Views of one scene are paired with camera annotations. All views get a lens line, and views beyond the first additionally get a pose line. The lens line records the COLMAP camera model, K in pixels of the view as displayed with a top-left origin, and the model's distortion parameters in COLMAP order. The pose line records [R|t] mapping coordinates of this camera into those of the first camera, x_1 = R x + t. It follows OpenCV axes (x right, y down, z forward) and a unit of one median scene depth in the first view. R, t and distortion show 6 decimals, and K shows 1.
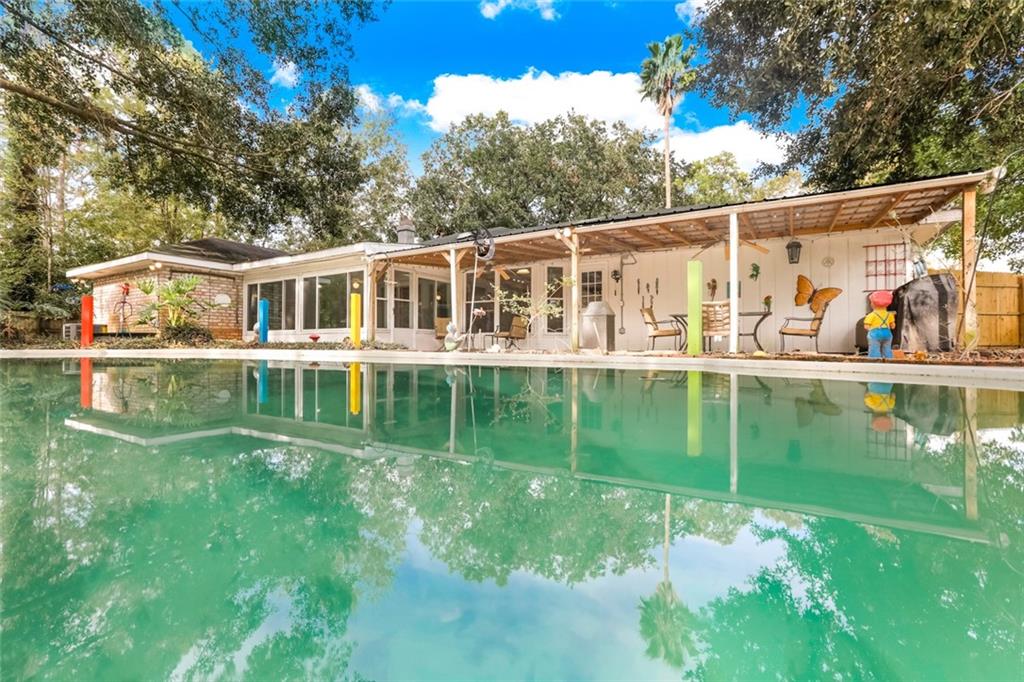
lens RADIAL K [[472.7, 0, 503.6], [0, 472.7, 337.7], [0, 0, 1]] dist [-0.040032, 0.021455]
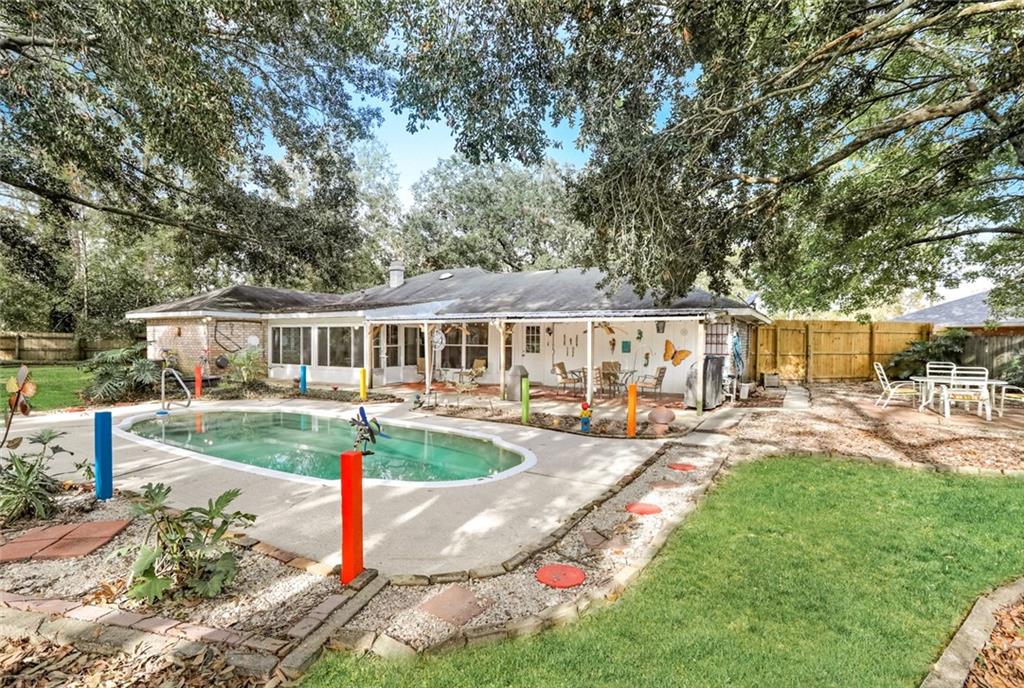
lens RADIAL K [[490.2, 0, 512.6], [0, 490.2, 354.7], [0, 0, 1]] dist [-0.045990, 0.024031]
pose [[0.999716, 0.007428, 0.022629, 0.094581], [-0.008450, 0.998934, 0.045377, -0.119431], [-0.022267, -0.045555, 0.998714, -0.394908]]
